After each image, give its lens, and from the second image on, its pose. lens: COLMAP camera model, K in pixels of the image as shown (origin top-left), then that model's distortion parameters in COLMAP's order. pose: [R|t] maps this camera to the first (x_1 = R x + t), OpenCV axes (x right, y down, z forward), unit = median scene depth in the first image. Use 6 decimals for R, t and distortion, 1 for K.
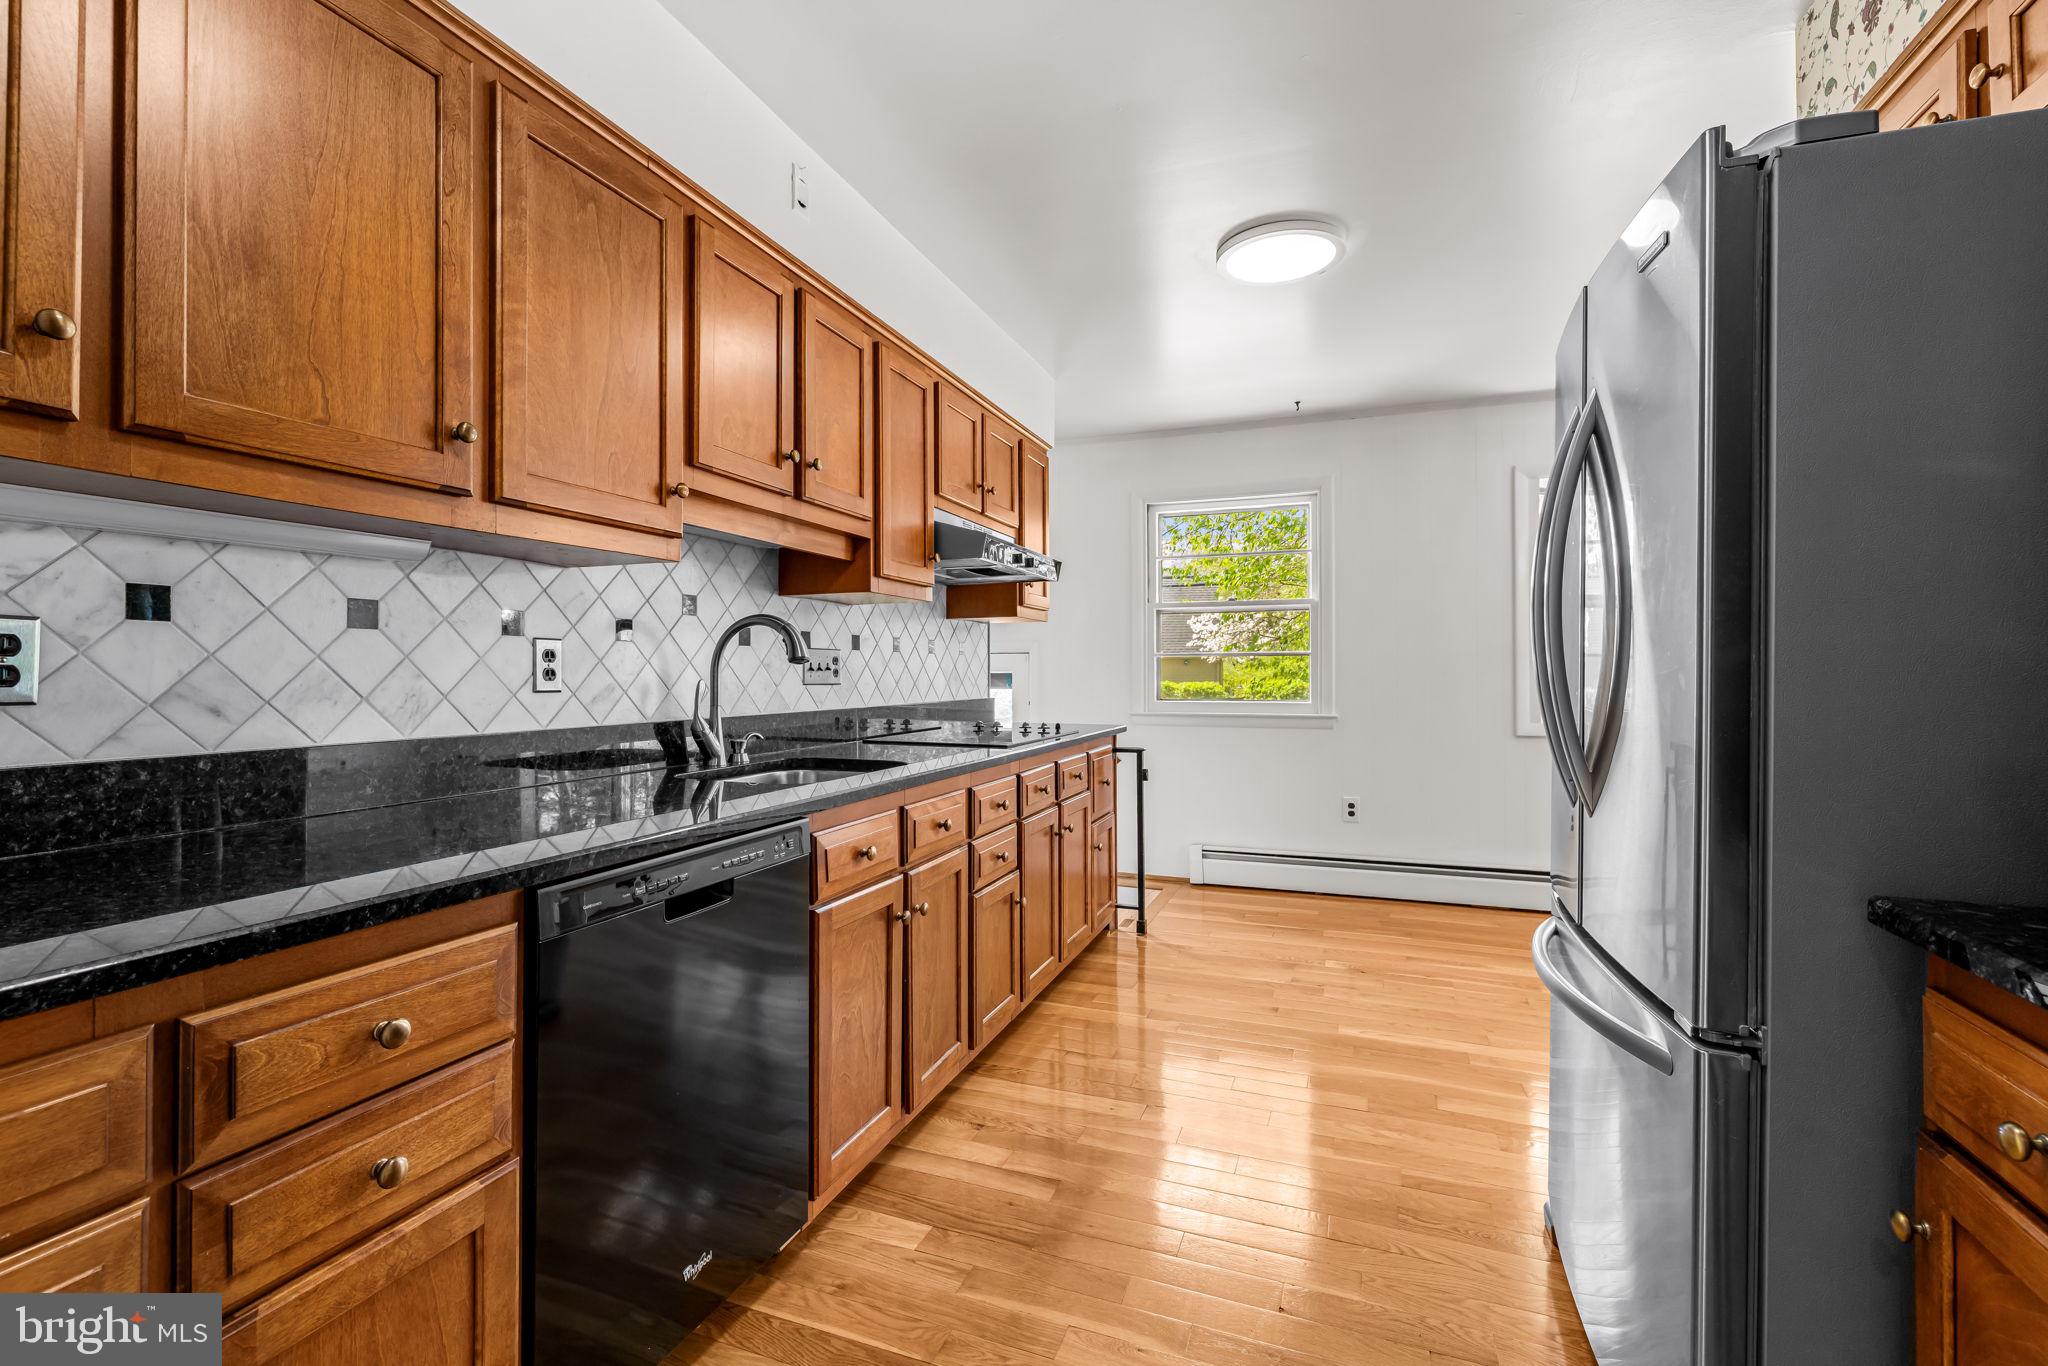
lens RADIAL K [[899.1, 0, 1030.3], [0, 899.1, 673.0], [0, 0, 1]] dist [-0.002261, 0.000038]
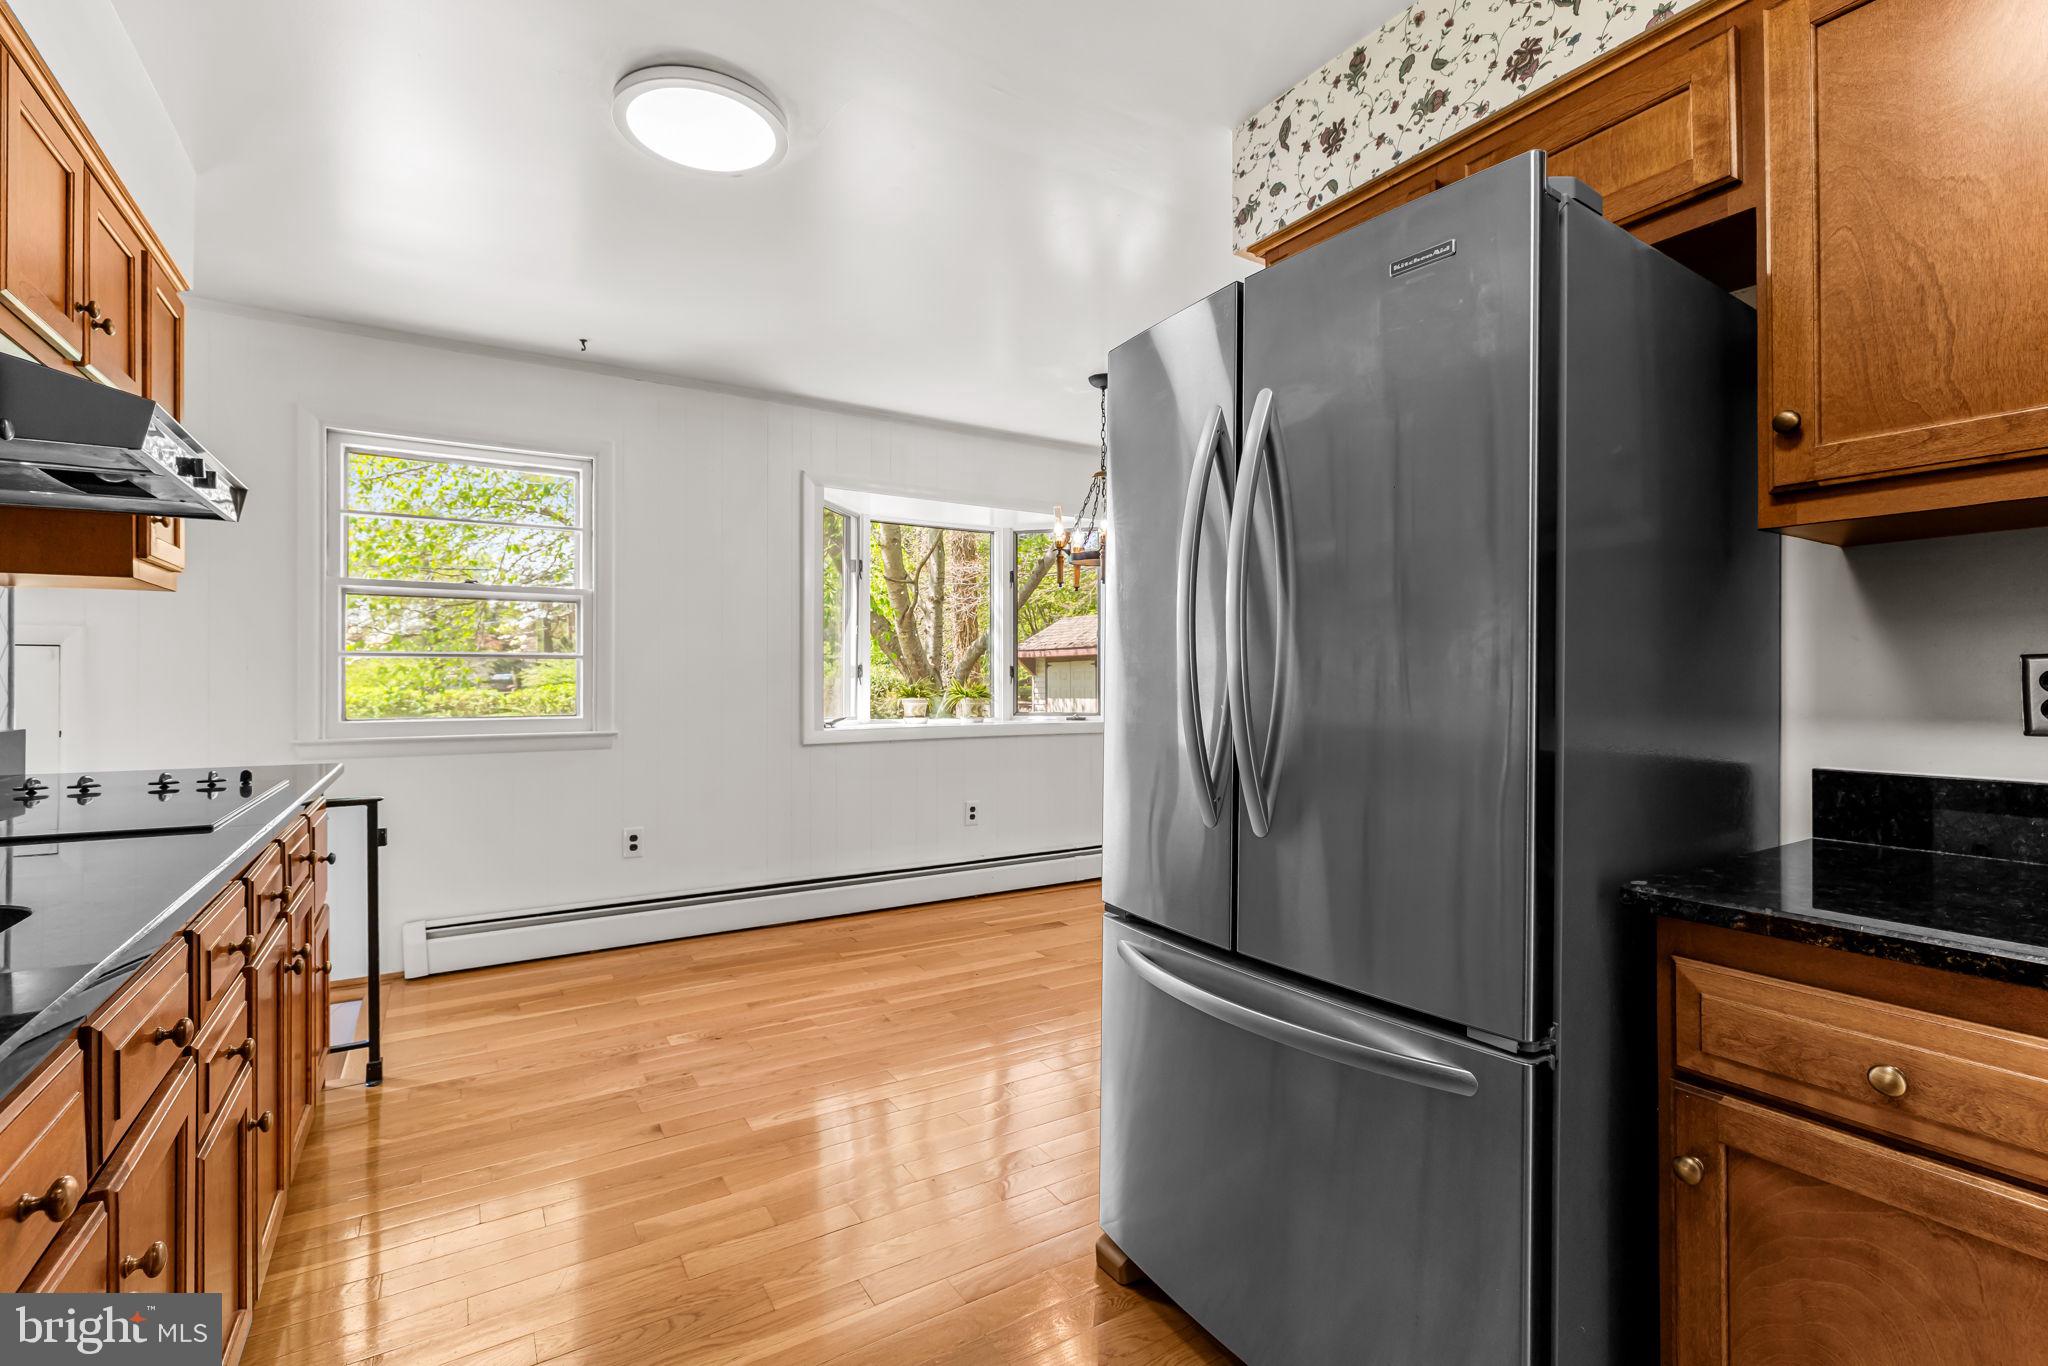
lens RADIAL K [[901.7, 0, 1019.2], [0, 901.7, 677.2], [0, 0, 1]] dist [0.000589, 0.000098]
pose [[0.609104, 0.002377, 0.793087, -0.131554], [-0.001362, 0.999997, -0.001951, -0.002962], [-0.793090, 0.000108, 0.609105, 0.274944]]
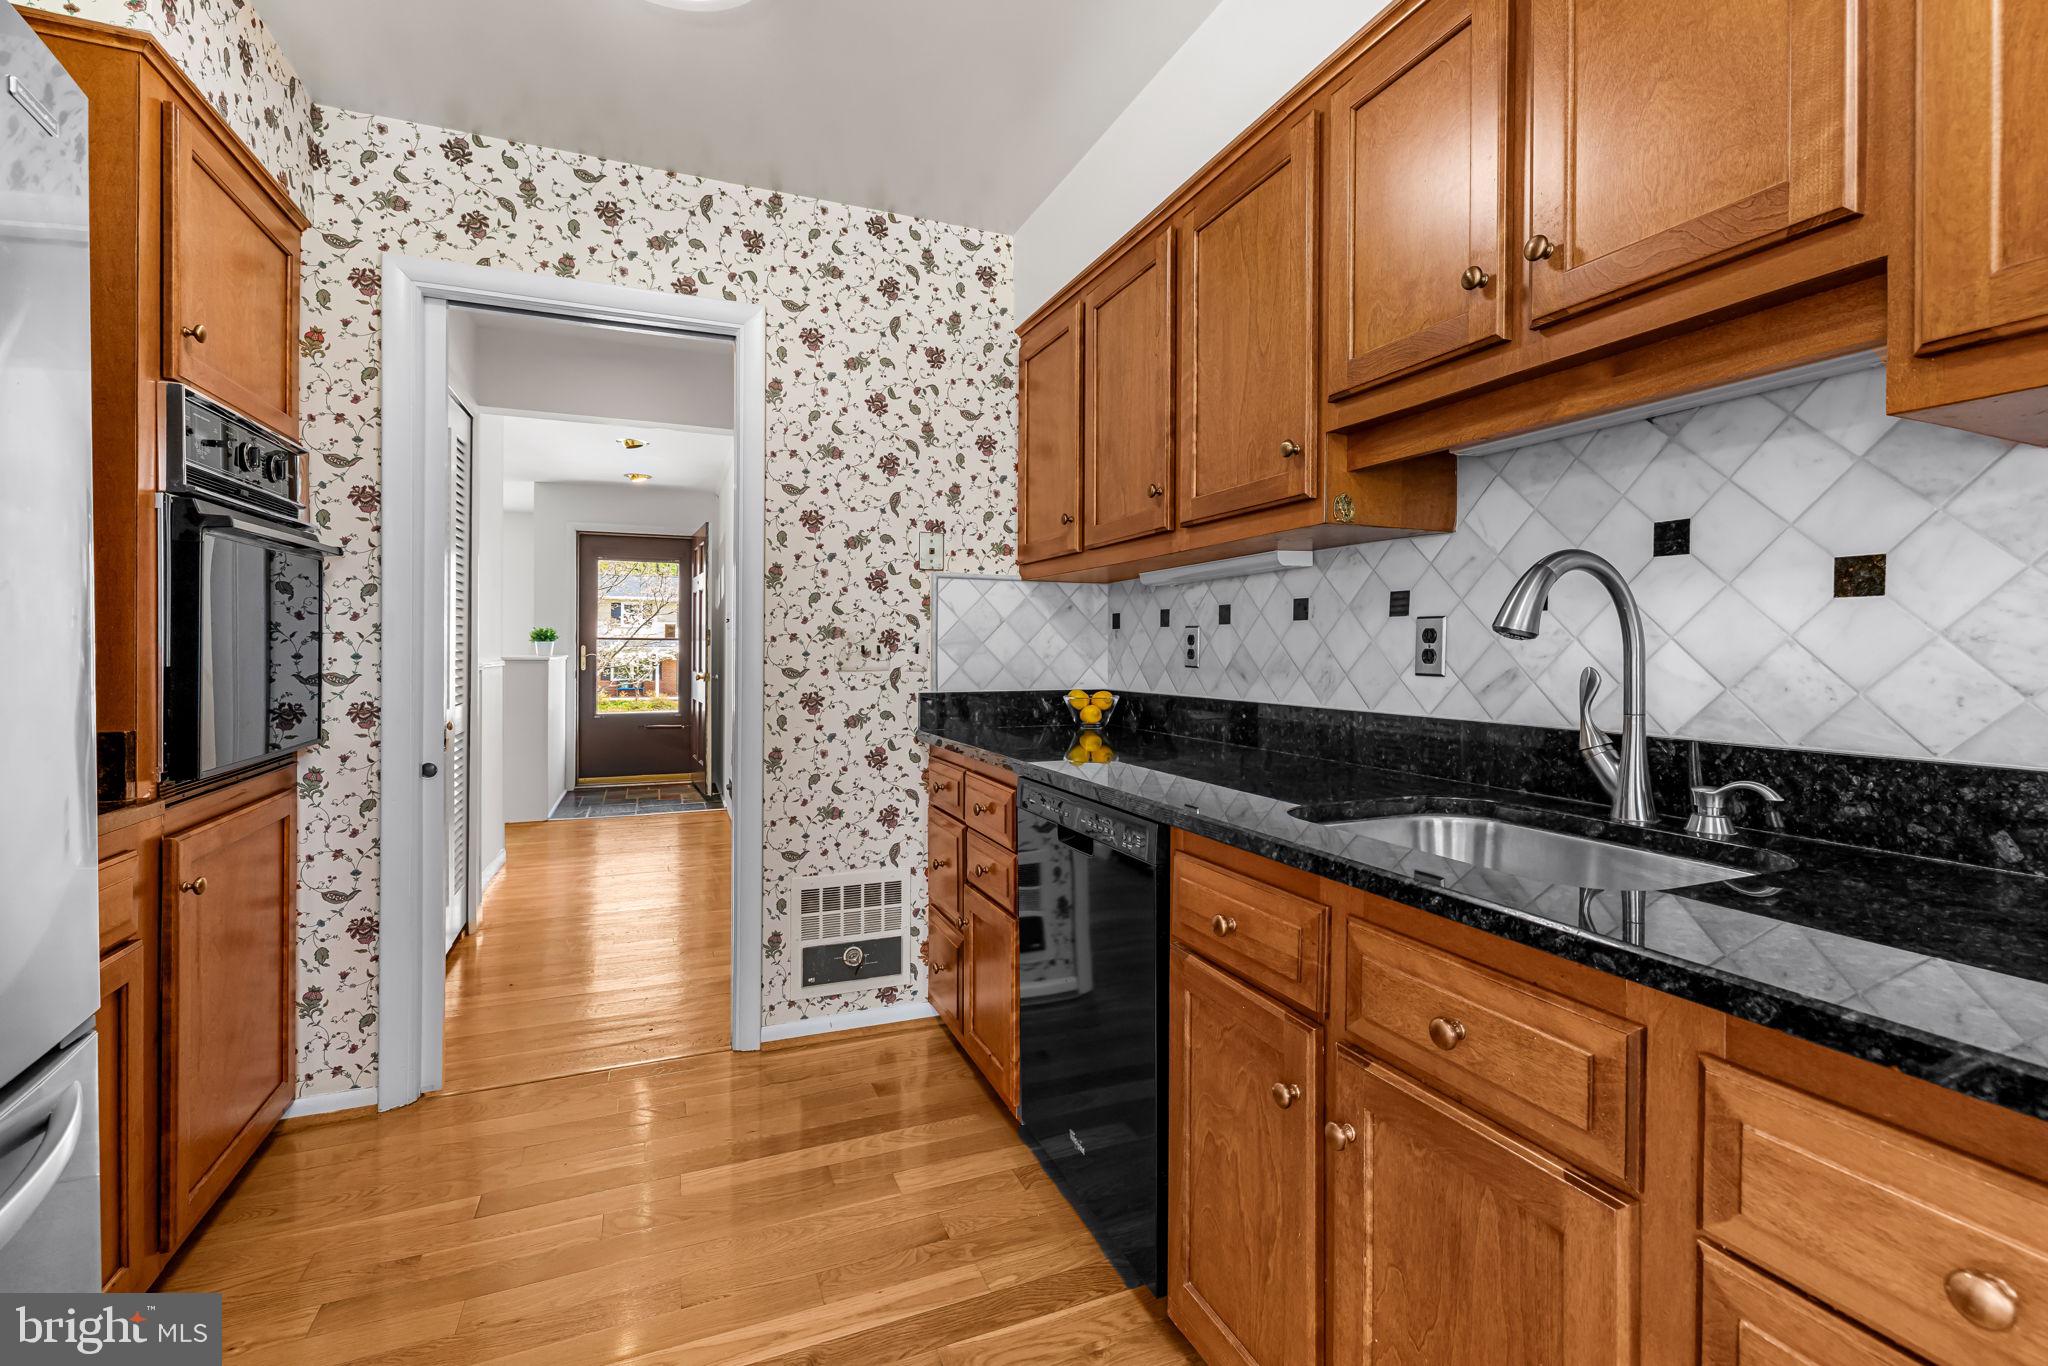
lens RADIAL K [[888.5, 0, 1019.2], [0, 888.5, 650.4], [0, 0, 1]] dist [-0.002328, 0.000779]
pose [[-0.733569, -0.003356, -0.679607, 0.217566], [-0.004977, 0.999988, 0.000434, -0.001520], [0.679597, 0.003701, -0.733576, 0.788653]]
